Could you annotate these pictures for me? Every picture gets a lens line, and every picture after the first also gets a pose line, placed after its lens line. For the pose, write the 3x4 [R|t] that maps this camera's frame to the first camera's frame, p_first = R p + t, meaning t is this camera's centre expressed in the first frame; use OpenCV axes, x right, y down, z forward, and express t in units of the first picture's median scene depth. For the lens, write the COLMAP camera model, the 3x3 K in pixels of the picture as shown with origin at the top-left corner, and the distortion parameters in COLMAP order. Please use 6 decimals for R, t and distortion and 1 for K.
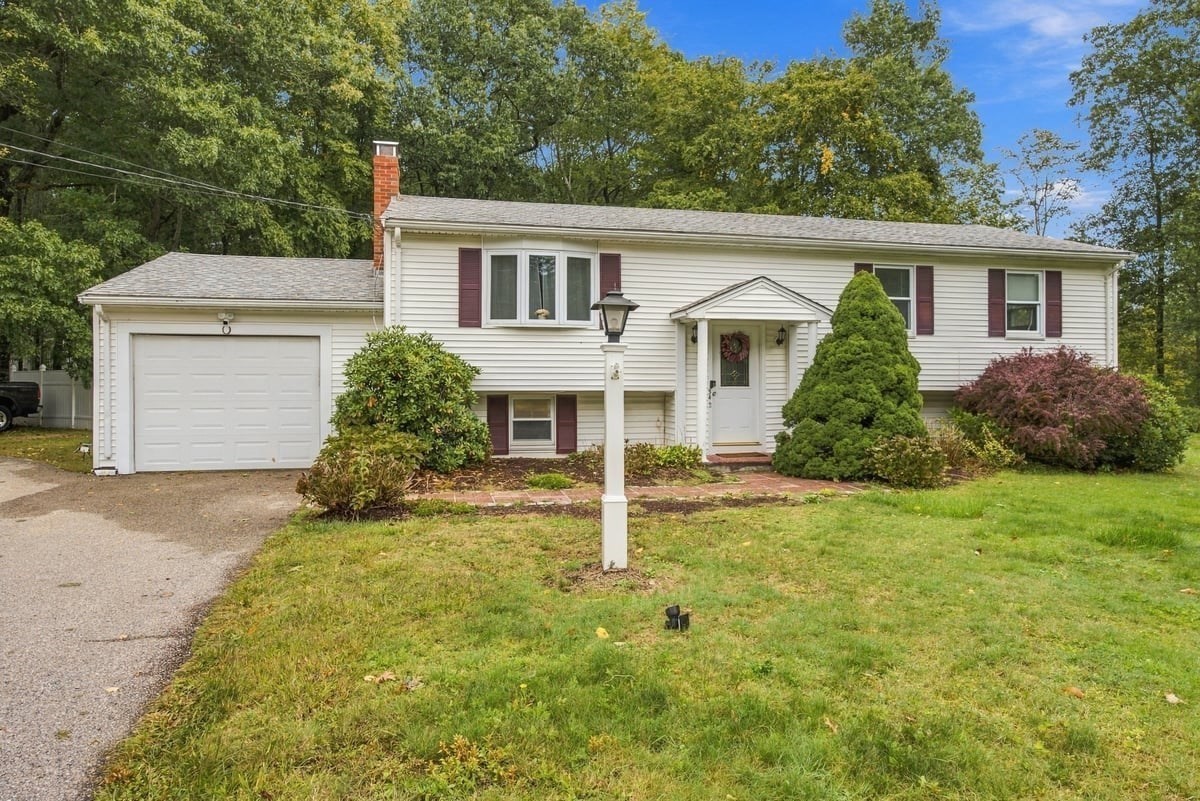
lens RADIAL K [[547.0, 0, 600.3], [0, 547.0, 397.8], [0, 0, 1]] dist [-0.003567, 0.001121]
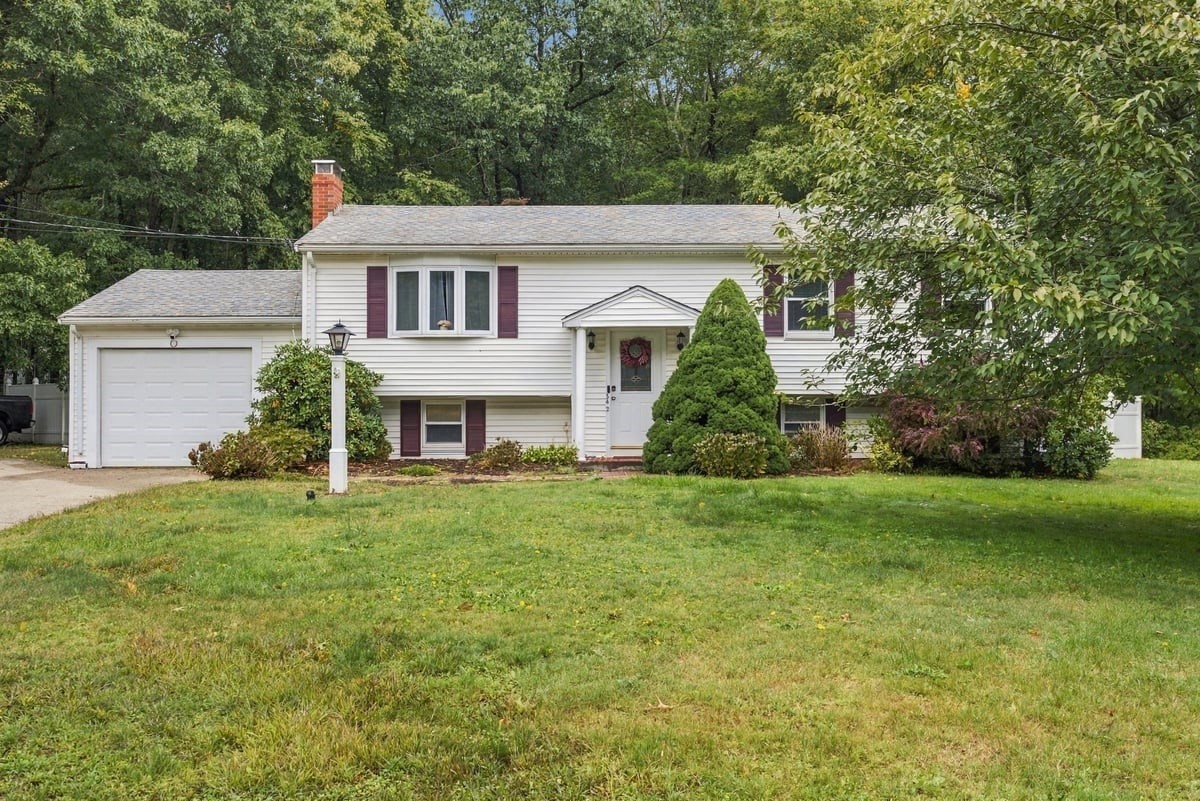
lens RADIAL K [[730.2, 0, 599.7], [0, 730.2, 407.8], [0, 0, 1]] dist [0.027482, -0.031061]
pose [[0.989820, -0.003180, -0.142288, 0.395900], [0.001196, 0.999901, -0.014028, 0.031282], [0.142319, 0.013715, 0.989726, -0.374929]]
